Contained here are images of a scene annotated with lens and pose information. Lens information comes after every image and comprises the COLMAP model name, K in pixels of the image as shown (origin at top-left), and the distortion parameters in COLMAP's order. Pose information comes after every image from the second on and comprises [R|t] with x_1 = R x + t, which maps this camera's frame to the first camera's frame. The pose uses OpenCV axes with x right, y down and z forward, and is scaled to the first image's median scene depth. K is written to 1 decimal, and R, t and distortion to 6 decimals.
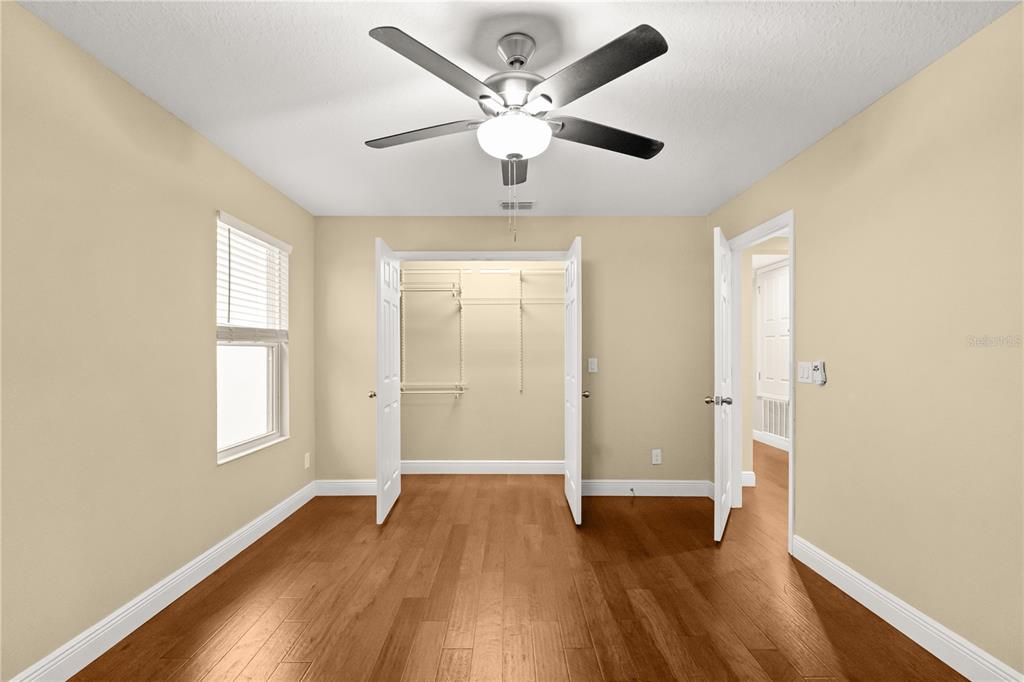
lens RADIAL K [[462.1, 0, 509.4], [0, 462.1, 348.2], [0, 0, 1]] dist [0.006247, 0.000177]
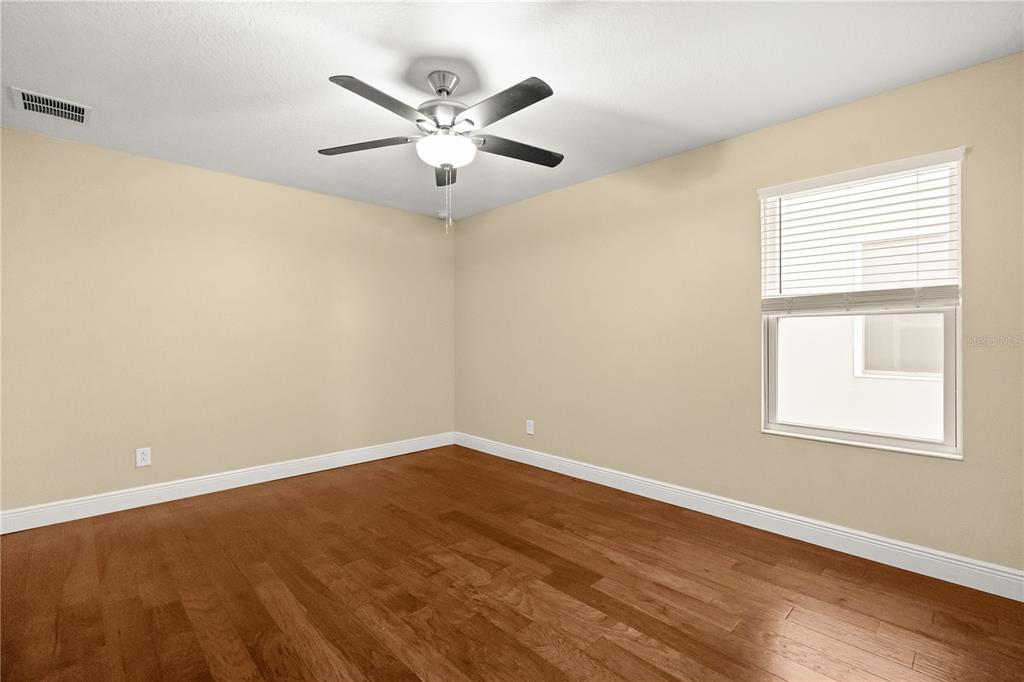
lens RADIAL K [[462.1, 0, 511.6], [0, 462.1, 337.9], [0, 0, 1]] dist [0.006247, 0.000177]
pose [[-0.726045, 0.003066, -0.687640, 0.489898], [0.008626, 0.999952, -0.004649, 0.038786], [0.687593, -0.009307, -0.726037, 1.341700]]
